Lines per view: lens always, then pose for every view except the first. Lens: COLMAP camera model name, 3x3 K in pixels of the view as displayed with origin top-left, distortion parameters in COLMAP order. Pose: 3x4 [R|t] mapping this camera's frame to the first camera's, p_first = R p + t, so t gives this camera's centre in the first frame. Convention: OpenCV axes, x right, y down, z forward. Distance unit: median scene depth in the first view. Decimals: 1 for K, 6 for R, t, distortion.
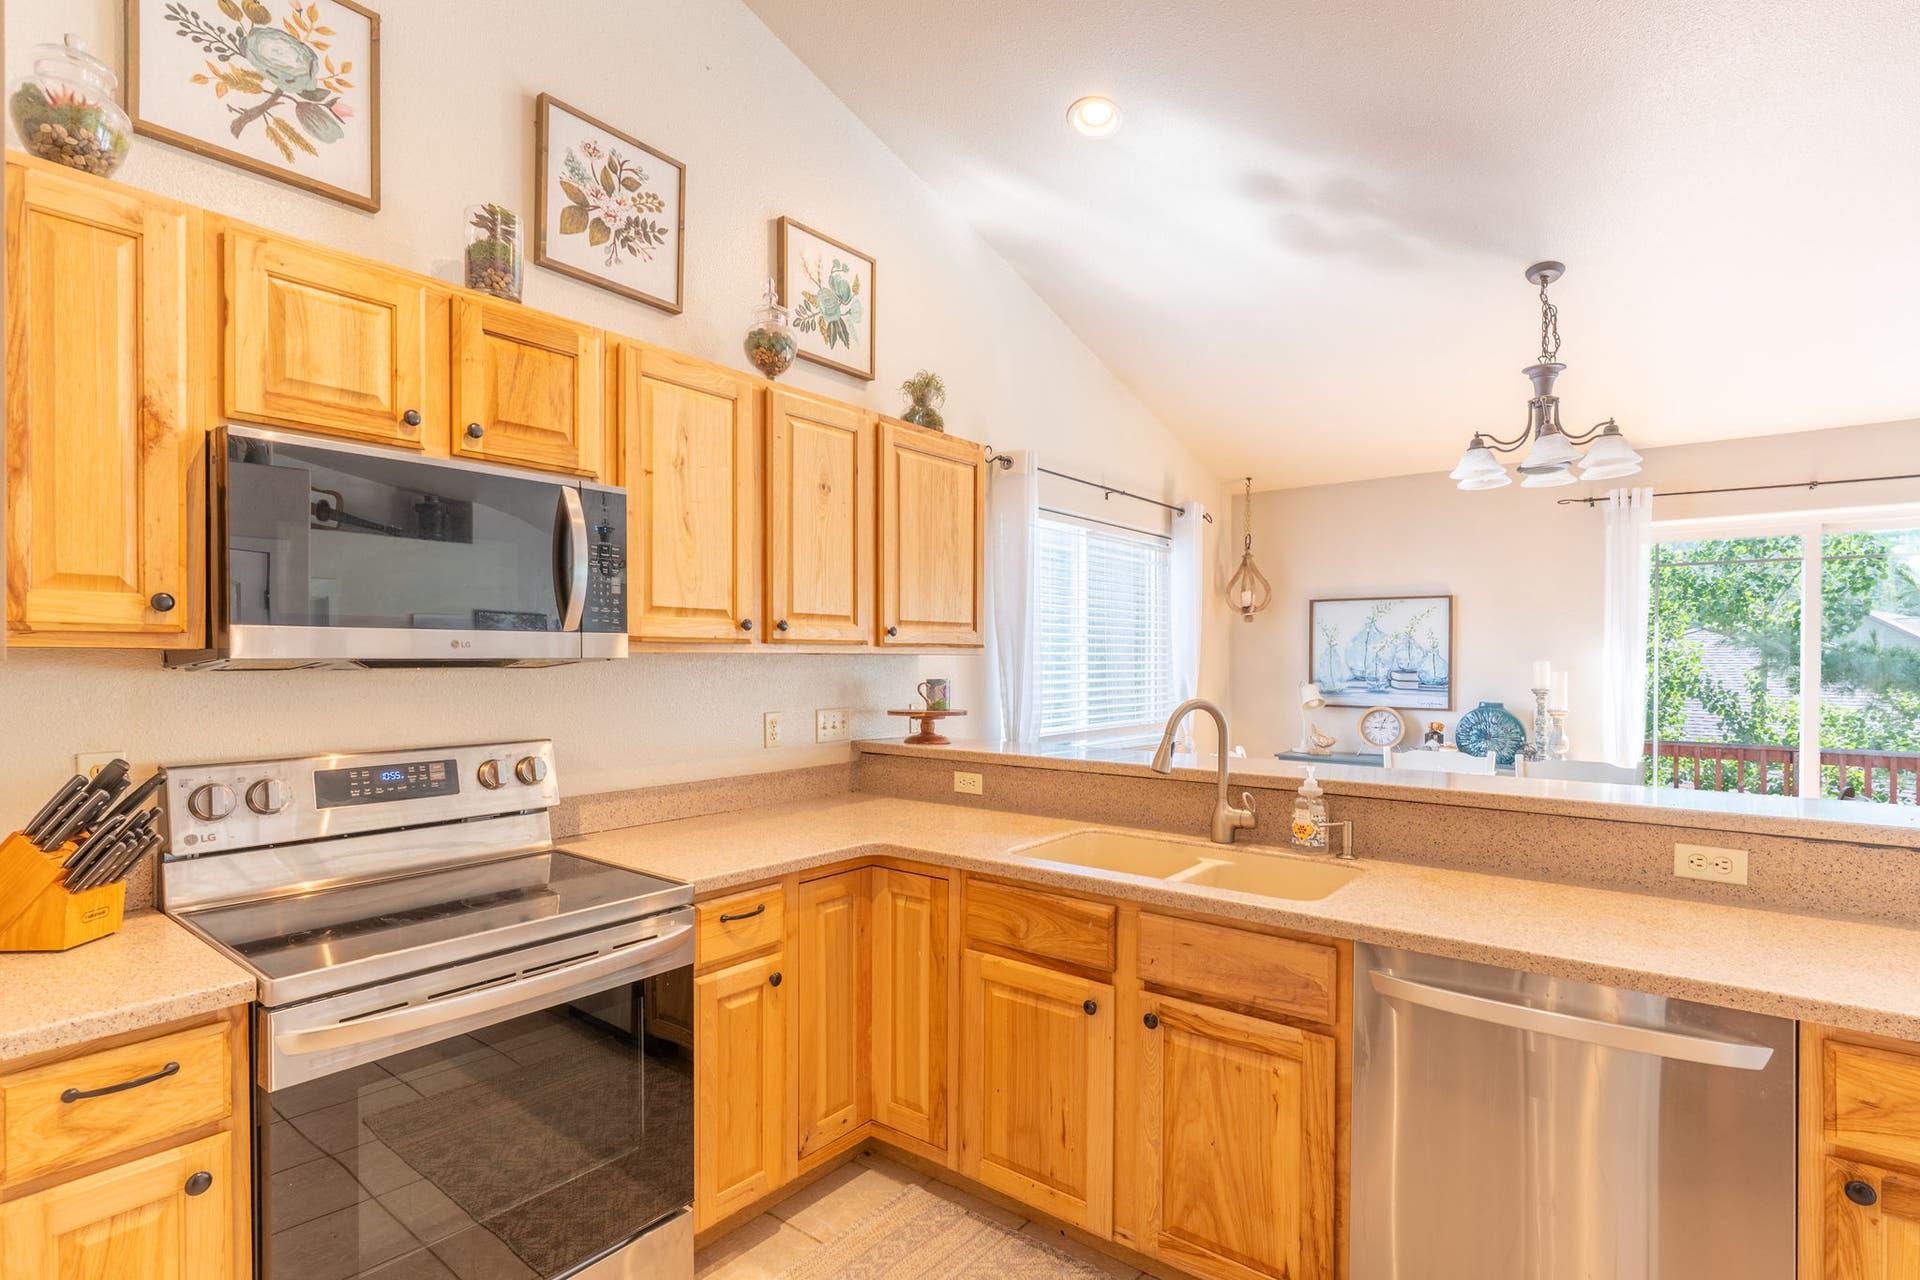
lens RADIAL K [[935.3, 0, 947.9], [0, 935.3, 662.9], [0, 0, 1]] dist [0.003326, -0.001227]
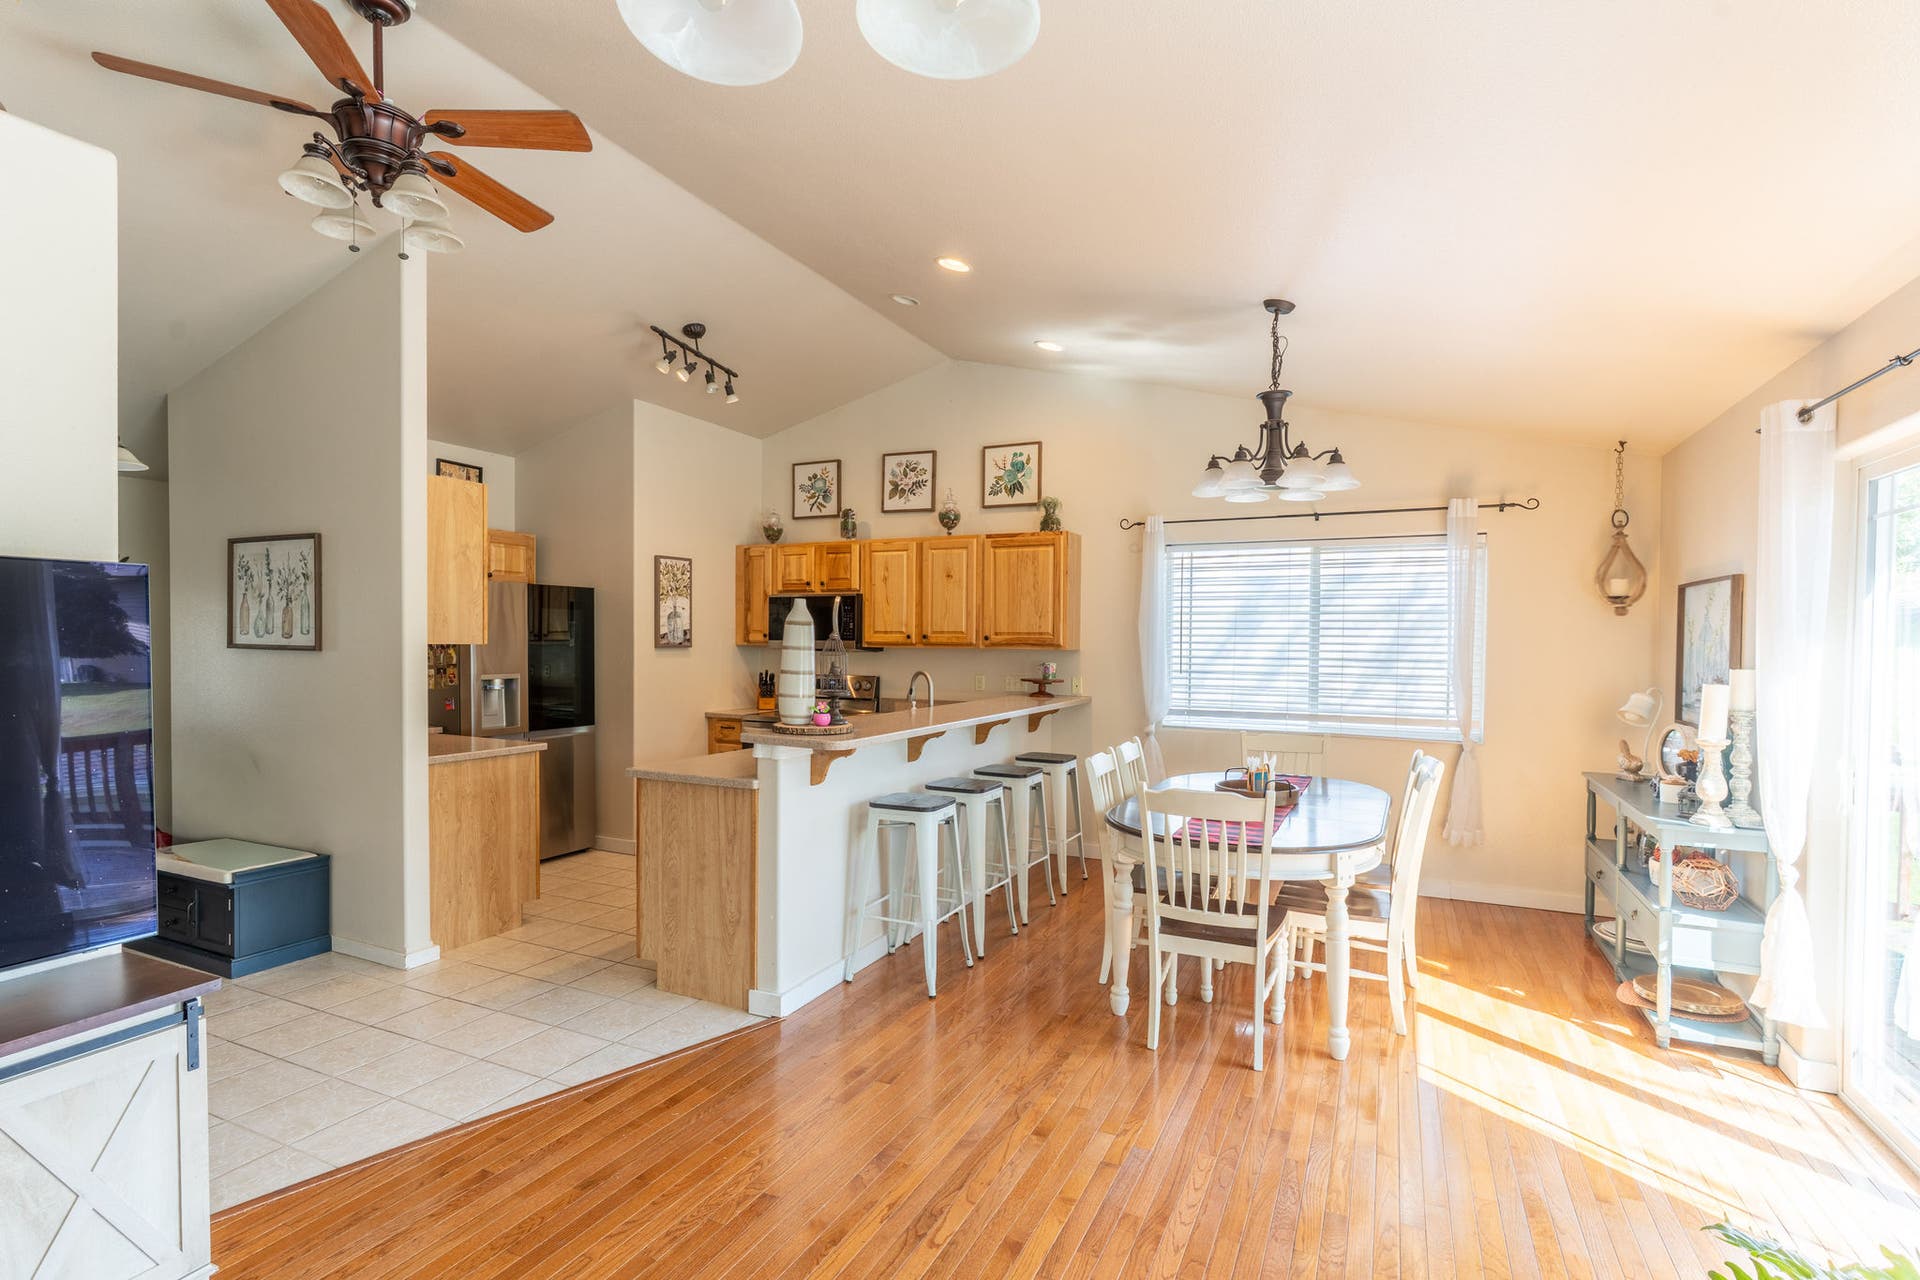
lens RADIAL K [[914.2, 0, 948.8], [0, 914.2, 655.8], [0, 0, 1]] dist [0.001520, 0.001501]
pose [[0.217174, 0.016947, -0.975986, 2.296999], [-0.013952, 0.999801, 0.014256, -0.026269], [0.976033, 0.010521, 0.217368, 0.566909]]
